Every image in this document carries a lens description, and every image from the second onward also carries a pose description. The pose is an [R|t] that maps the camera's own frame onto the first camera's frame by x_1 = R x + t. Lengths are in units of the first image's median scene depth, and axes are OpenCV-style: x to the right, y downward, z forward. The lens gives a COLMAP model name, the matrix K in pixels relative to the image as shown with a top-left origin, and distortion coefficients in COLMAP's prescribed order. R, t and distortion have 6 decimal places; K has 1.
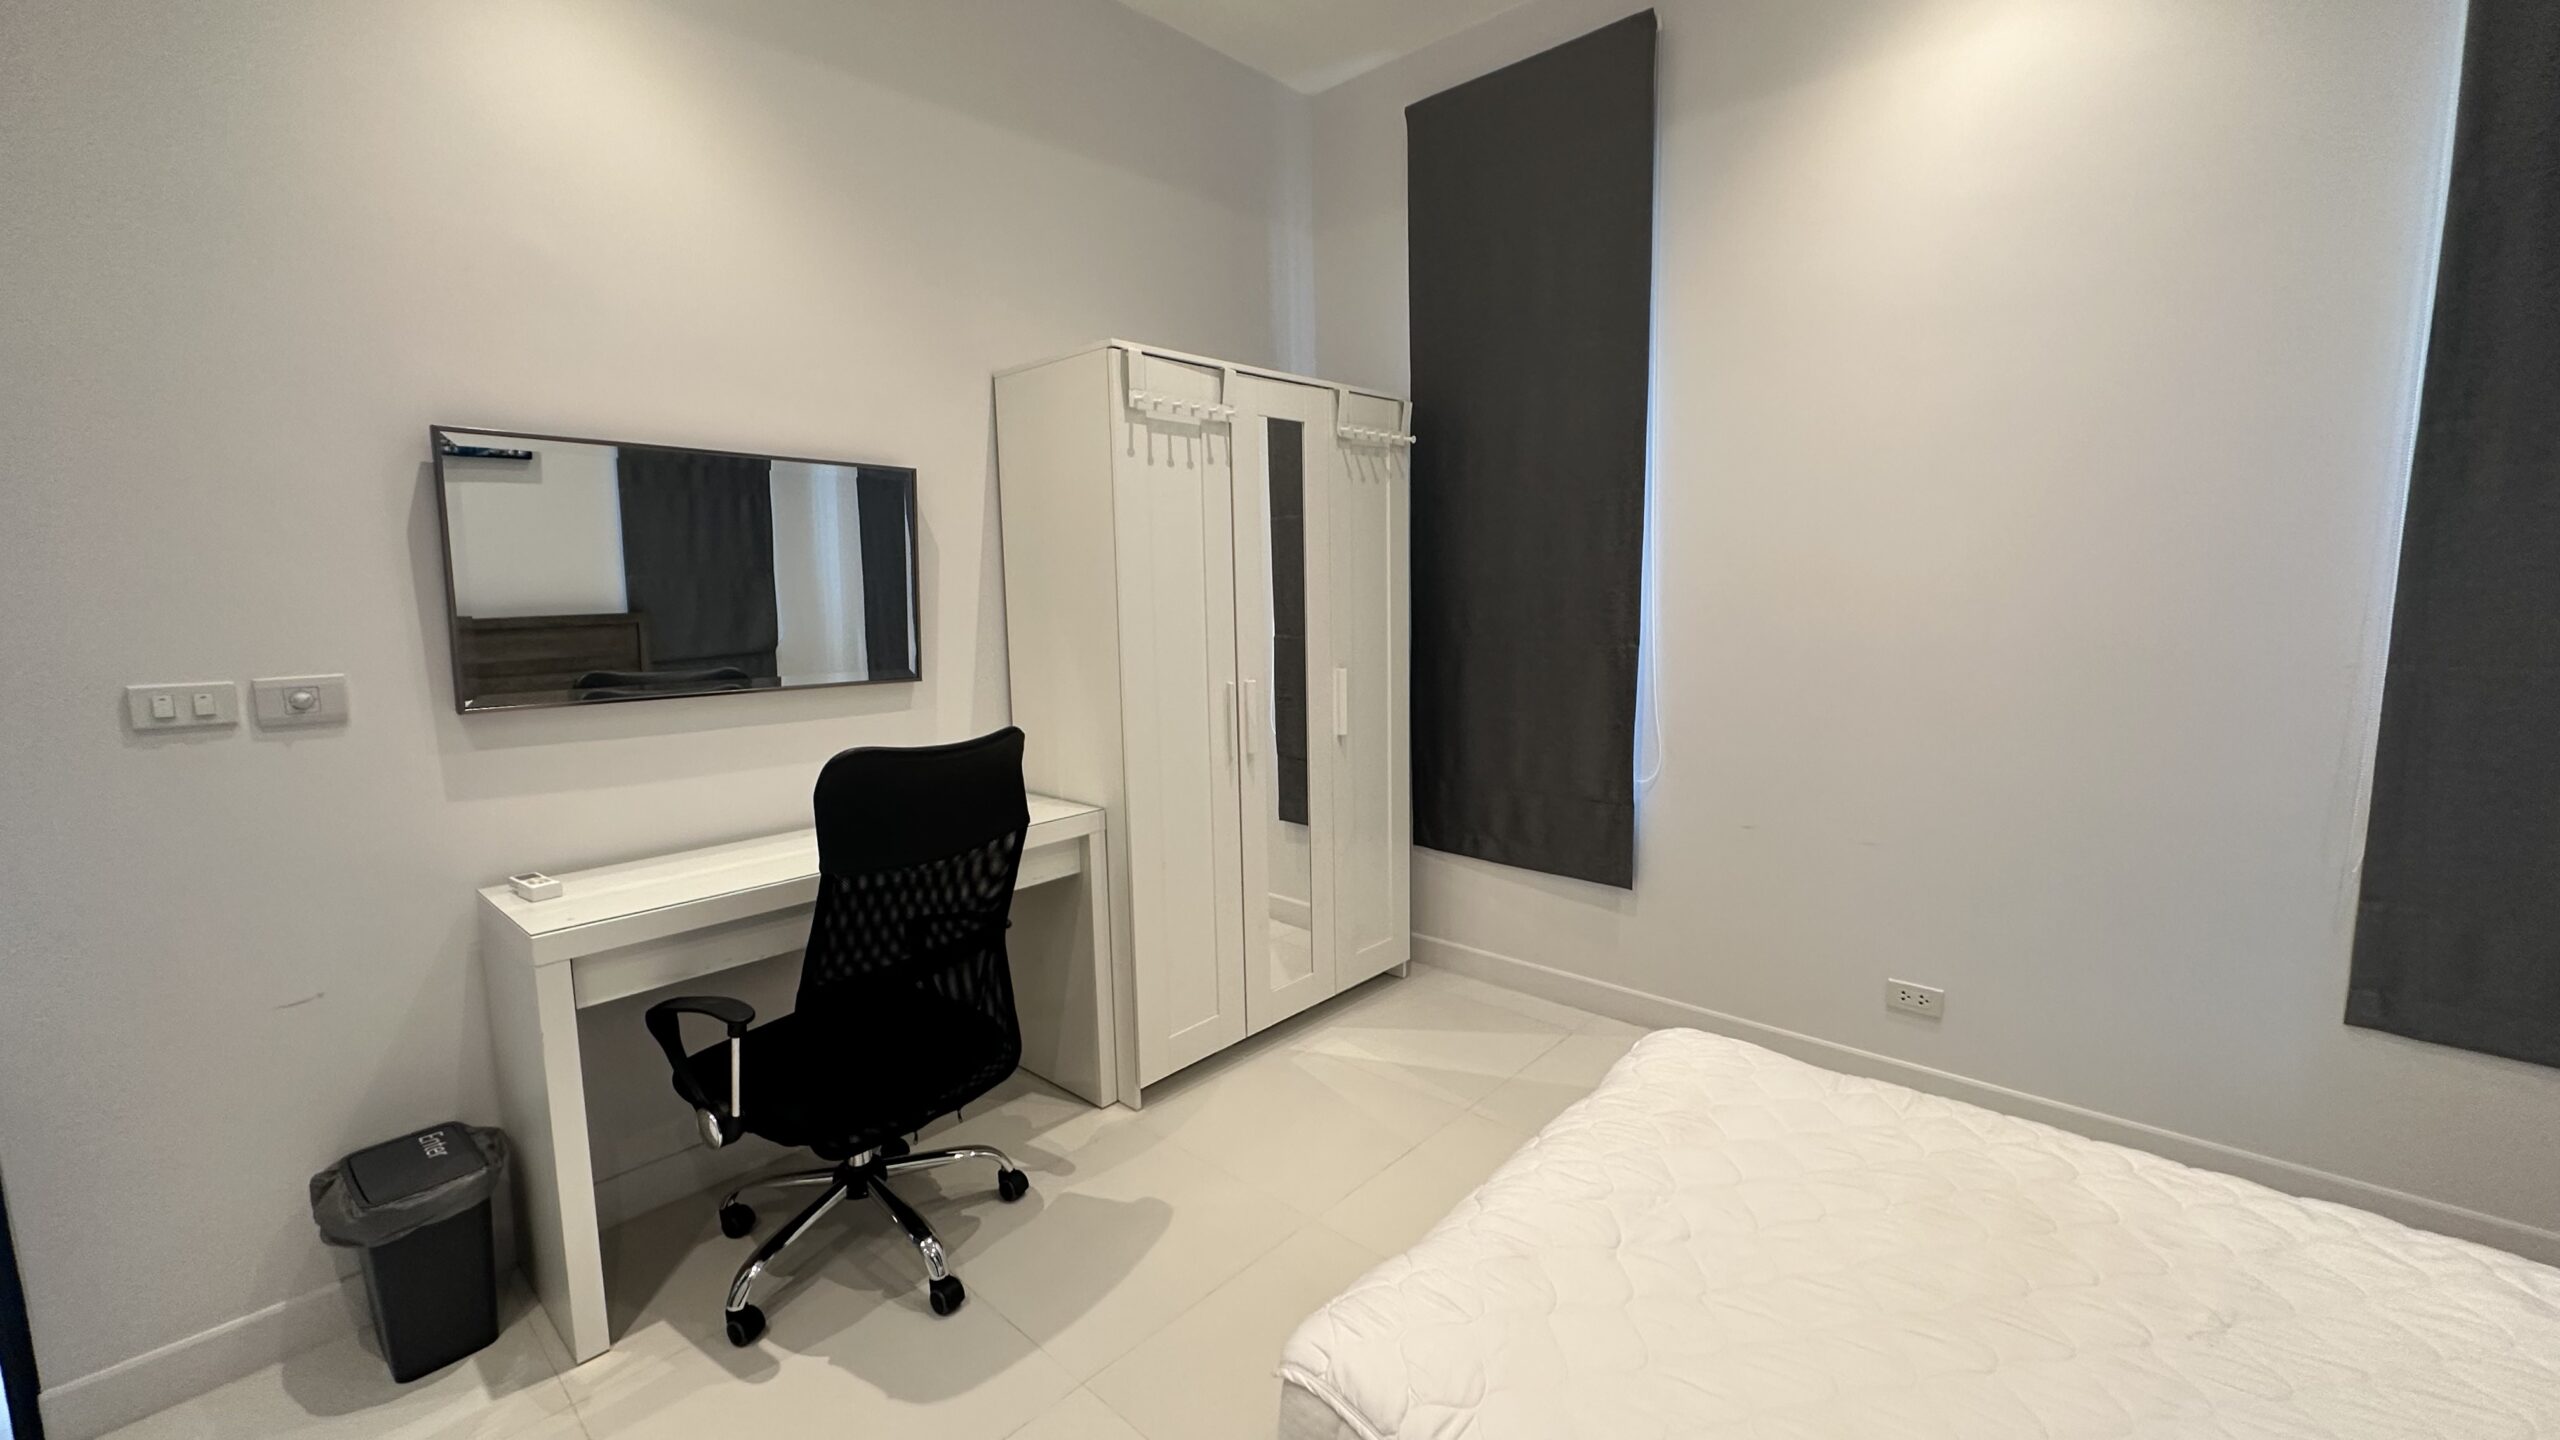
lens RADIAL K [[1024.0, 0, 1275.8], [0, 1024.0, 707.5], [0, 0, 1]] dist [-0.003516, 0.000976]
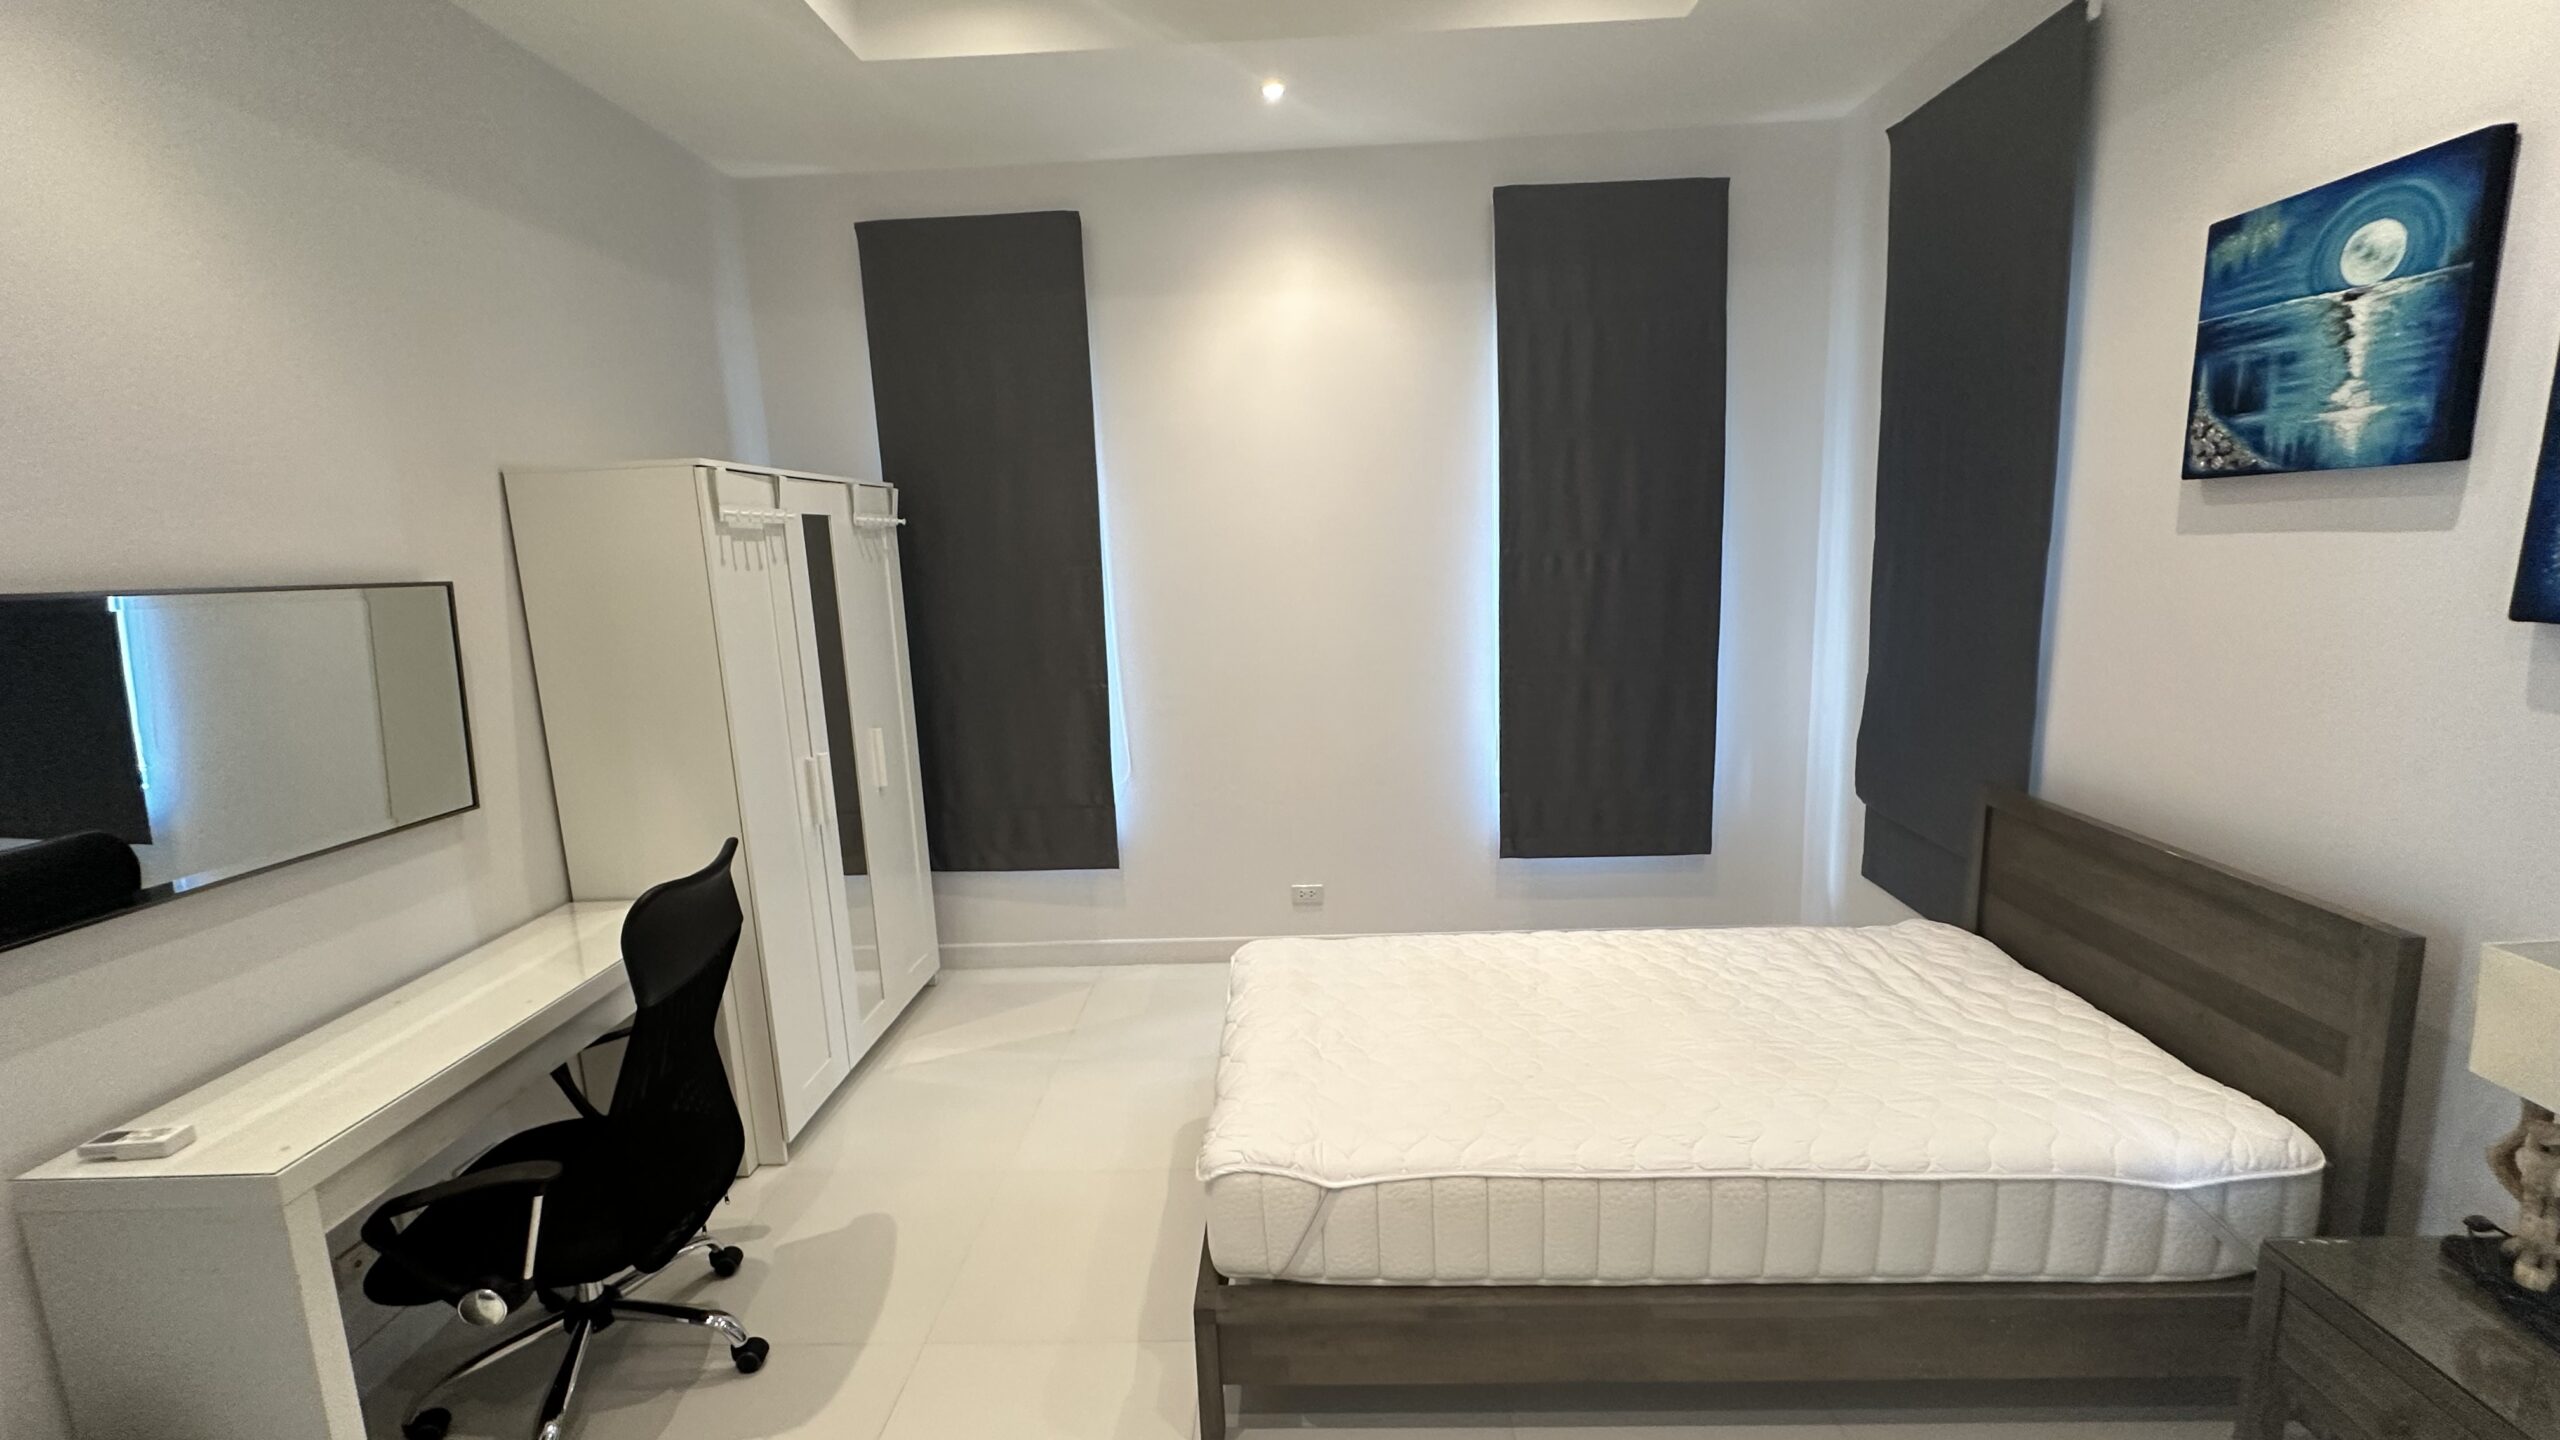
lens RADIAL K [[1024.0, 0, 1266.0], [0, 1024.0, 720.7], [0, 0, 1]] dist [-0.003516, 0.000976]
pose [[0.756931, -0.124364, 0.641552, -0.388487], [0.106675, 0.992071, 0.066452, -0.089558], [-0.644729, 0.018138, 0.764196, -0.162200]]
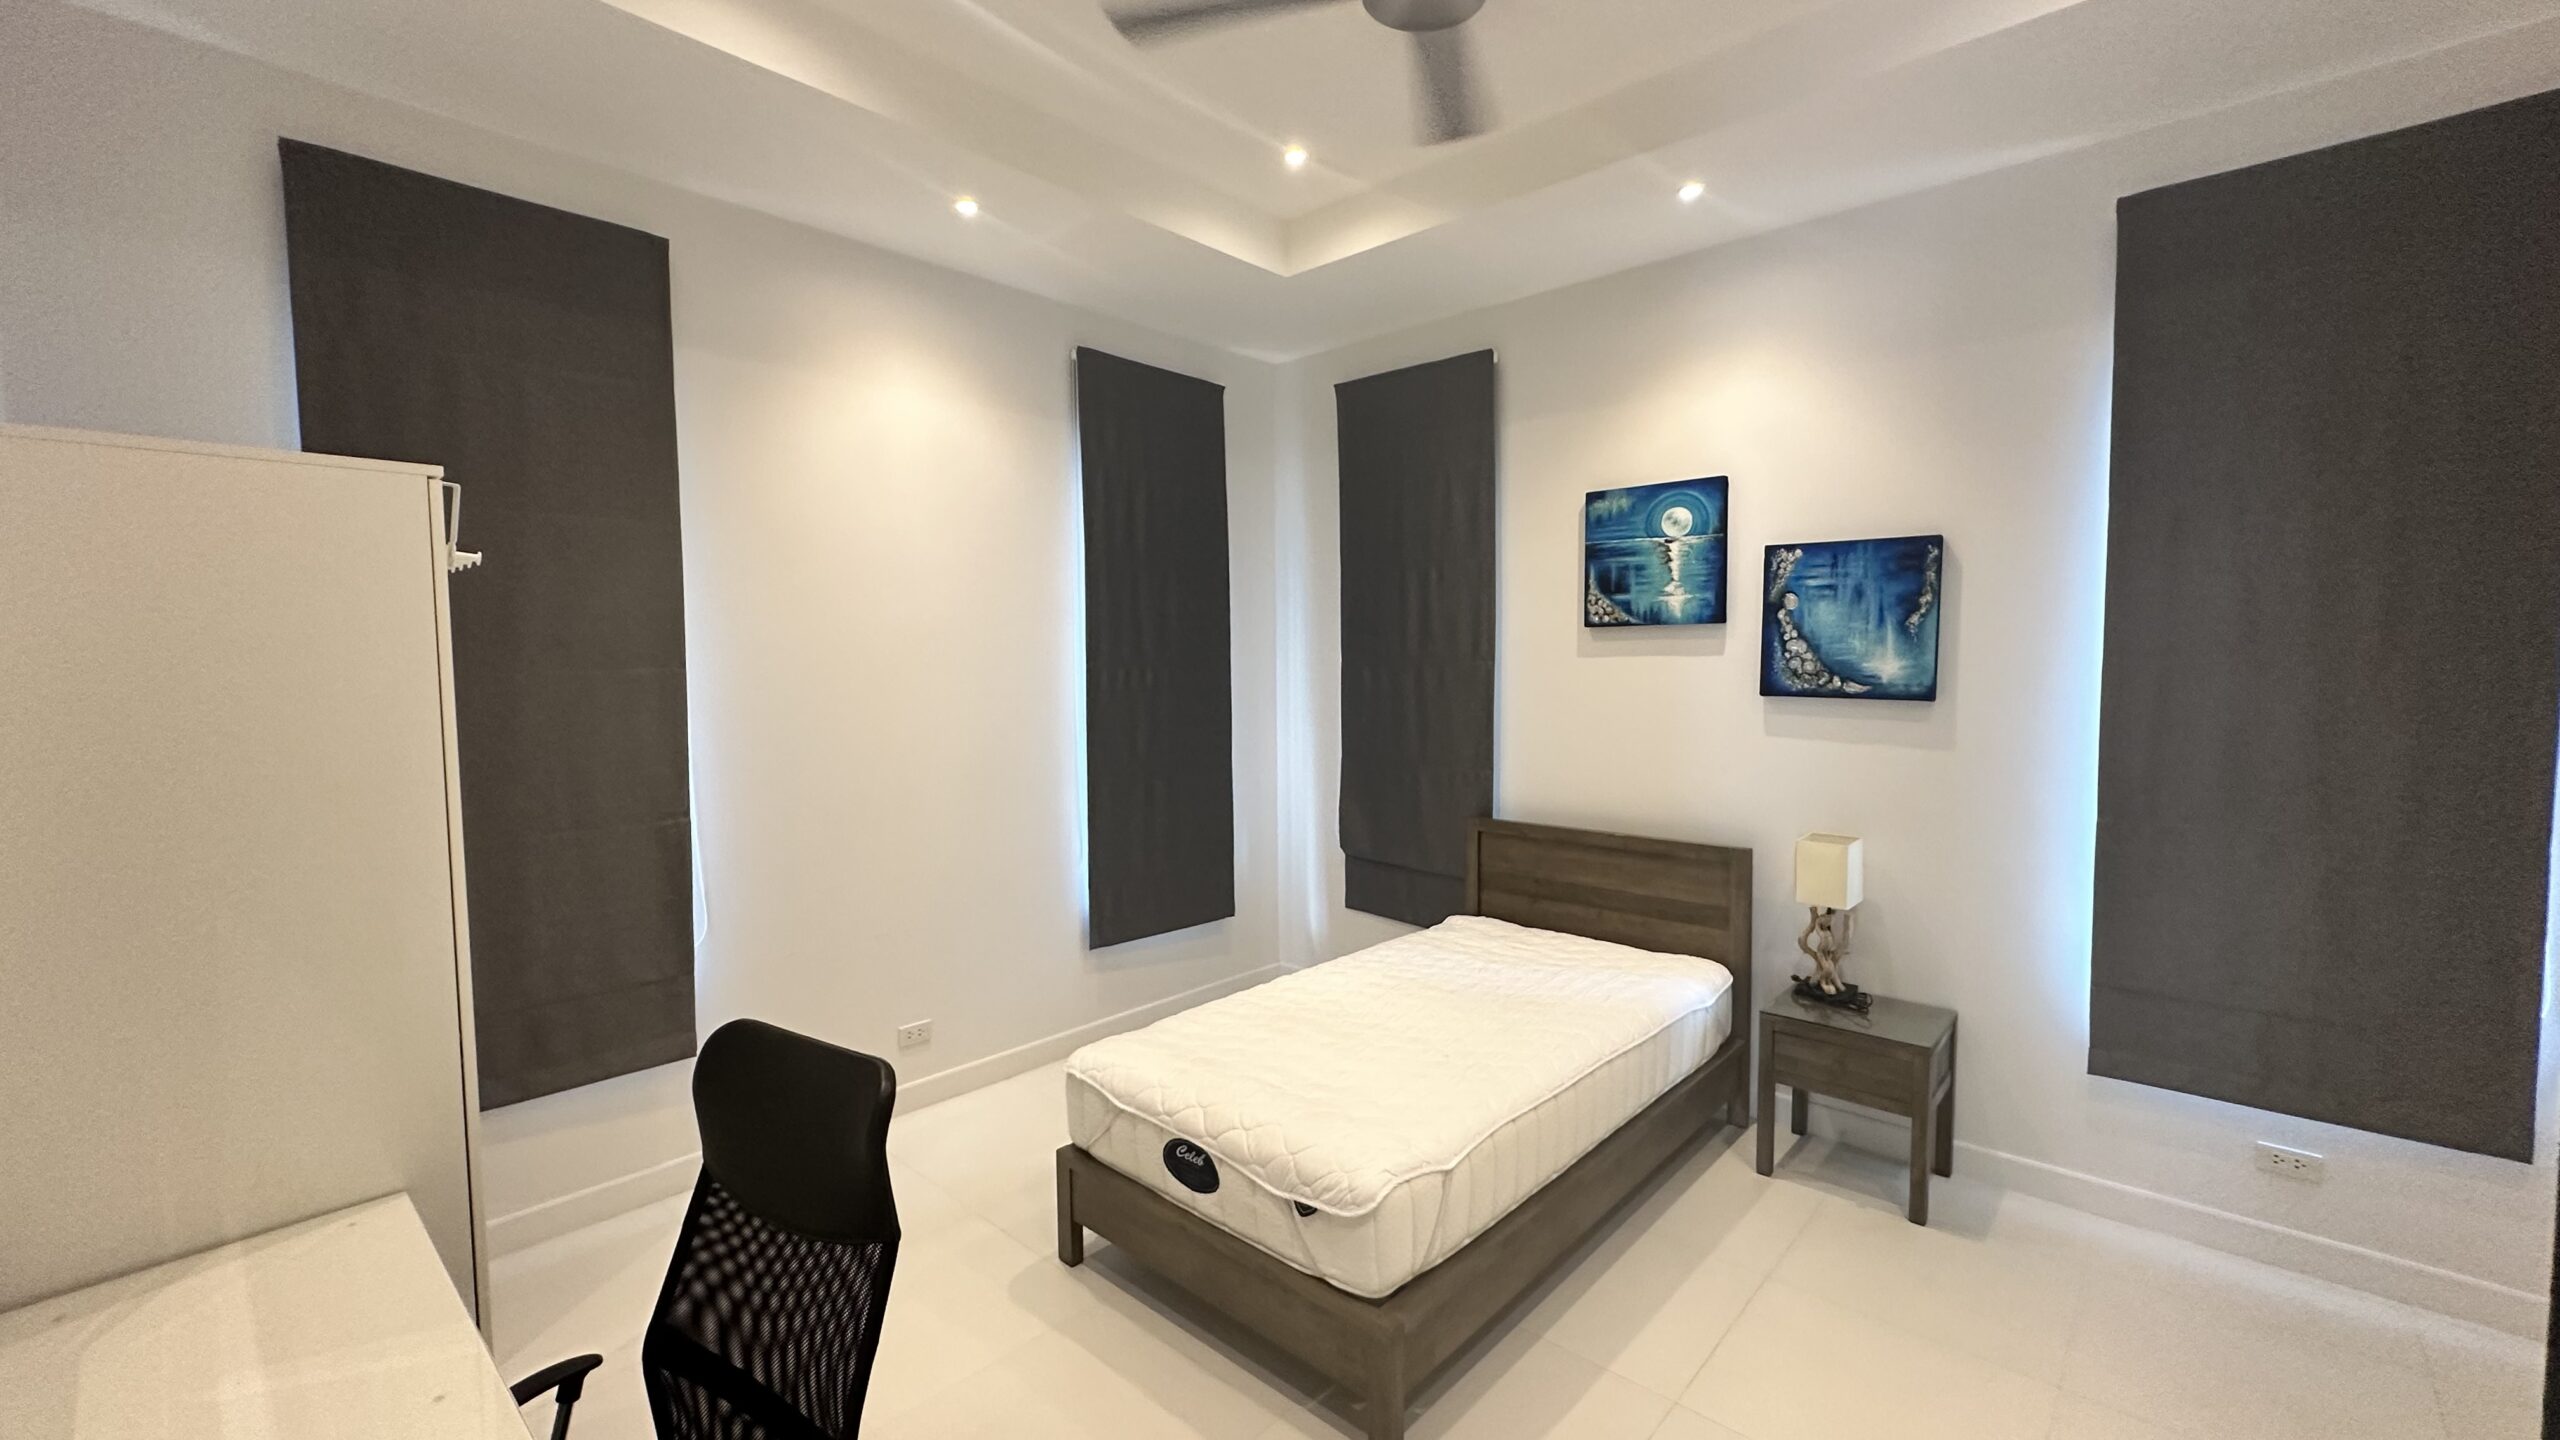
lens RADIAL K [[1024.0, 0, 1276.2], [0, 1024.0, 720.4], [0, 0, 1]] dist [-0.003516, 0.000976]
pose [[0.001557, -0.043315, 0.999060, -0.754318], [0.132541, 0.990256, 0.042726, -0.136608], [-0.991176, 0.132350, 0.007283, 0.423775]]
